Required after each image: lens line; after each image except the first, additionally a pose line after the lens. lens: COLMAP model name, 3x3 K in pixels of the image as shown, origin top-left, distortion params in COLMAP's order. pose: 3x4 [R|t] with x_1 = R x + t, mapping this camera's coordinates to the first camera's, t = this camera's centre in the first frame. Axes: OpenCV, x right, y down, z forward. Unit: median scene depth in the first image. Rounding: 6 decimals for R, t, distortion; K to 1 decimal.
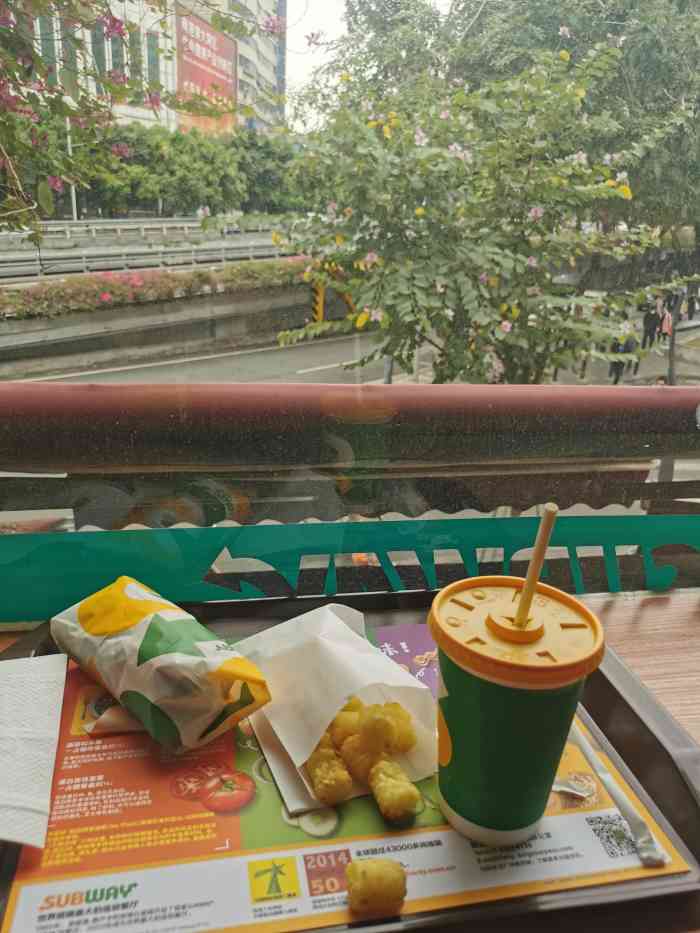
lens RADIAL K [[733.2, 0, 350.0], [0, 733.2, 466.5], [0, 0, 1]] dist [0.004956, -0.002094]
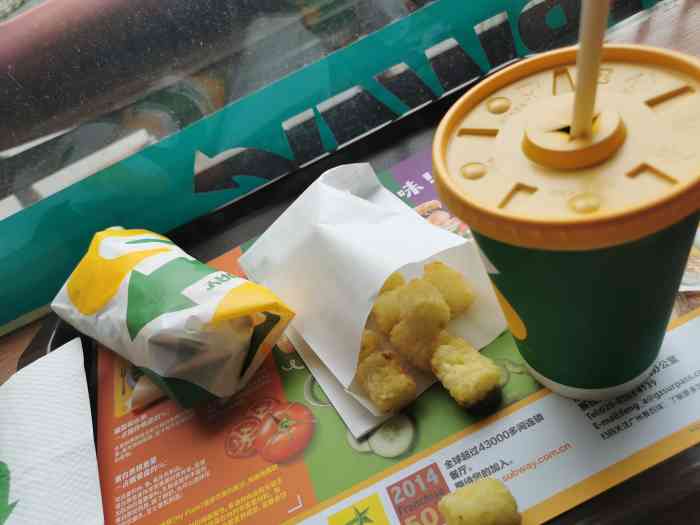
lens RADIAL K [[550.1, 0, 350.0], [0, 550.1, 262.5], [0, 0, 1]] dist [0.004956, -0.002094]
pose [[0.919097, -0.353052, -0.174971, 0.092201], [0.394001, 0.828971, 0.396950, 0.047340], [0.004902, -0.433775, 0.901008, 0.508117]]
